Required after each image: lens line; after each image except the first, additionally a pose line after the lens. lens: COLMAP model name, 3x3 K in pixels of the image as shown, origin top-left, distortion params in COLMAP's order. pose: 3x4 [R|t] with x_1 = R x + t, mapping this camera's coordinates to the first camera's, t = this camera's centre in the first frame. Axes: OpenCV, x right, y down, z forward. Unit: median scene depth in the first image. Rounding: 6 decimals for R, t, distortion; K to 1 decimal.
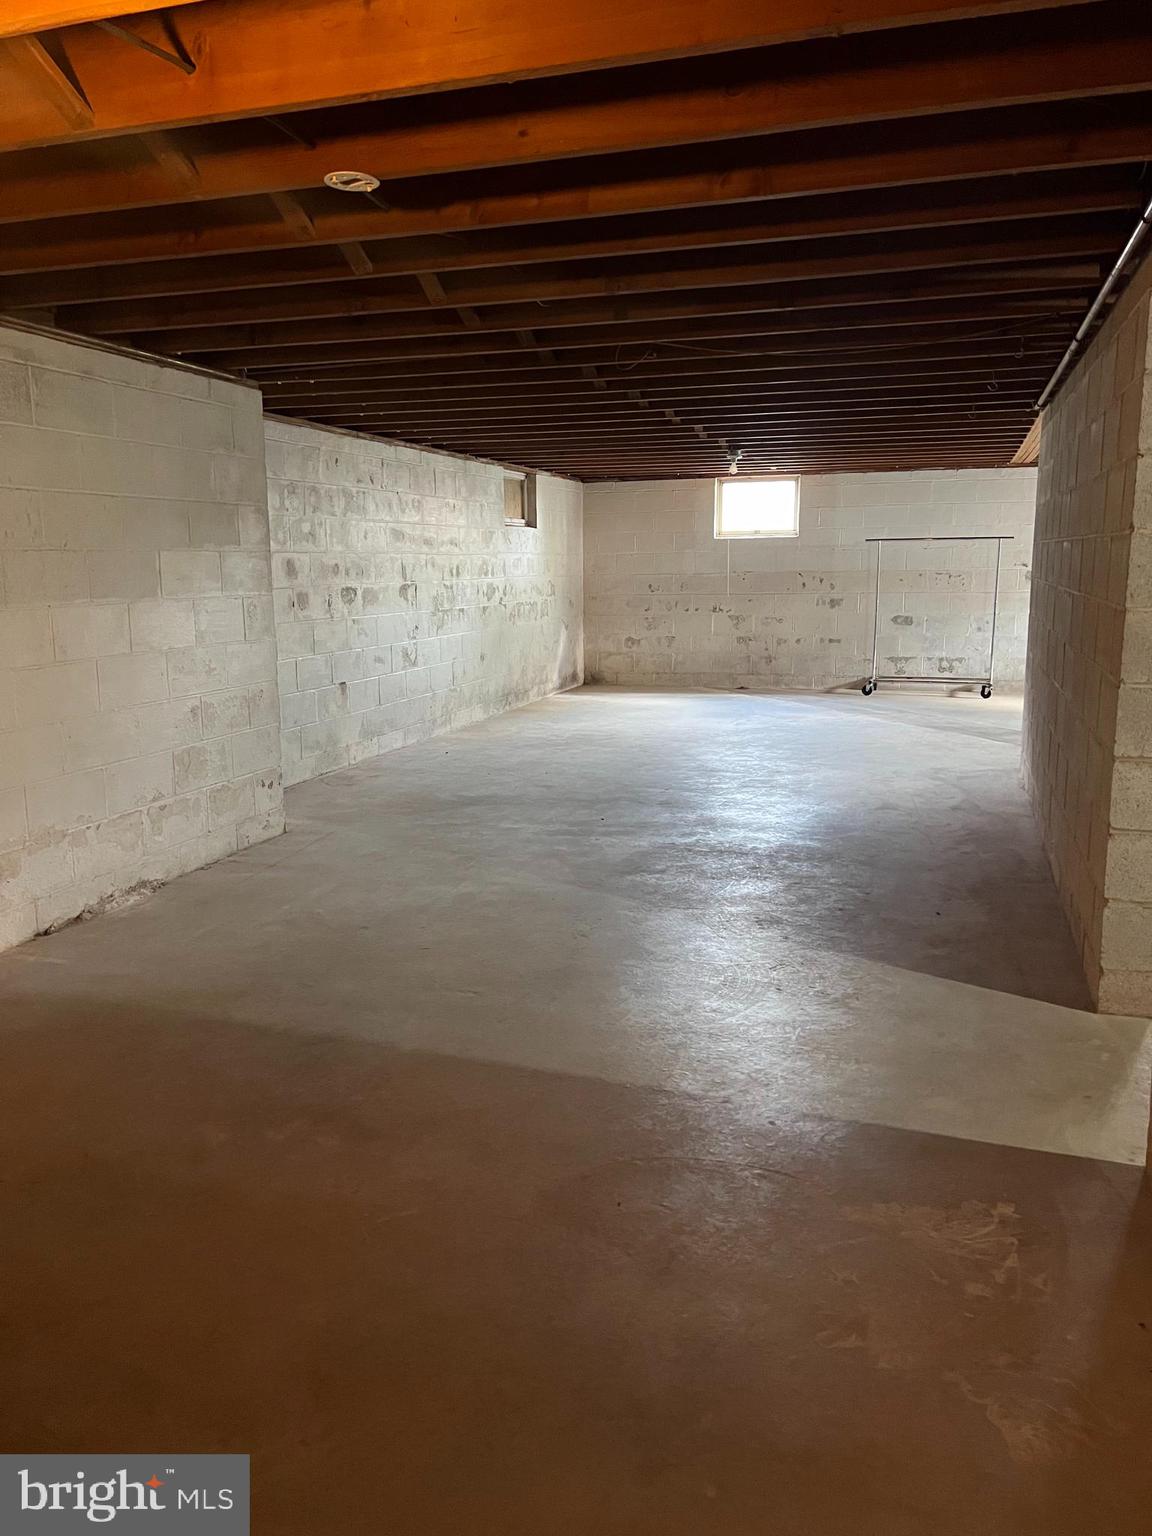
lens RADIAL K [[1148.9, 0, 575.3], [0, 1148.9, 766.8], [0, 0, 1]] dist [0.046205, -0.054813]
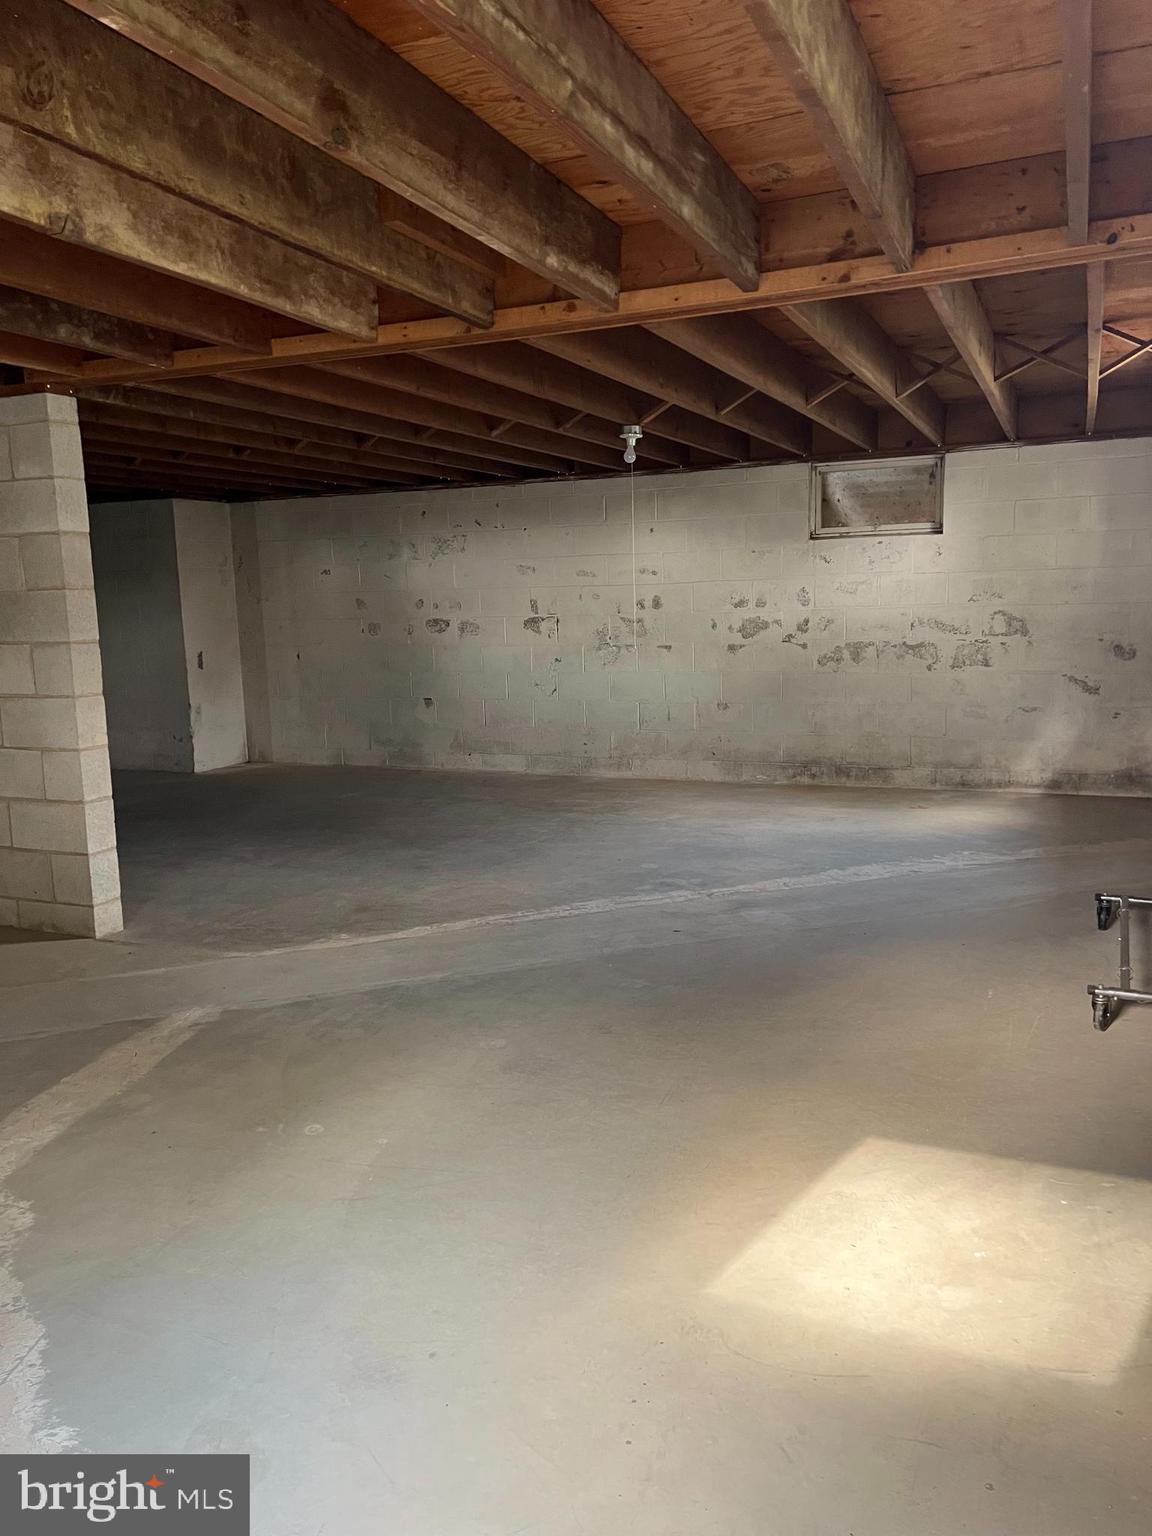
lens RADIAL K [[1148.9, 0, 576.4], [0, 1148.9, 768.9], [0, 0, 1]] dist [0.046205, -0.054813]
pose [[-0.091855, 0.155992, -0.983478, 0.881467], [-0.149635, 0.974276, 0.168509, -0.205985], [0.984465, 0.162641, -0.066151, 1.133321]]
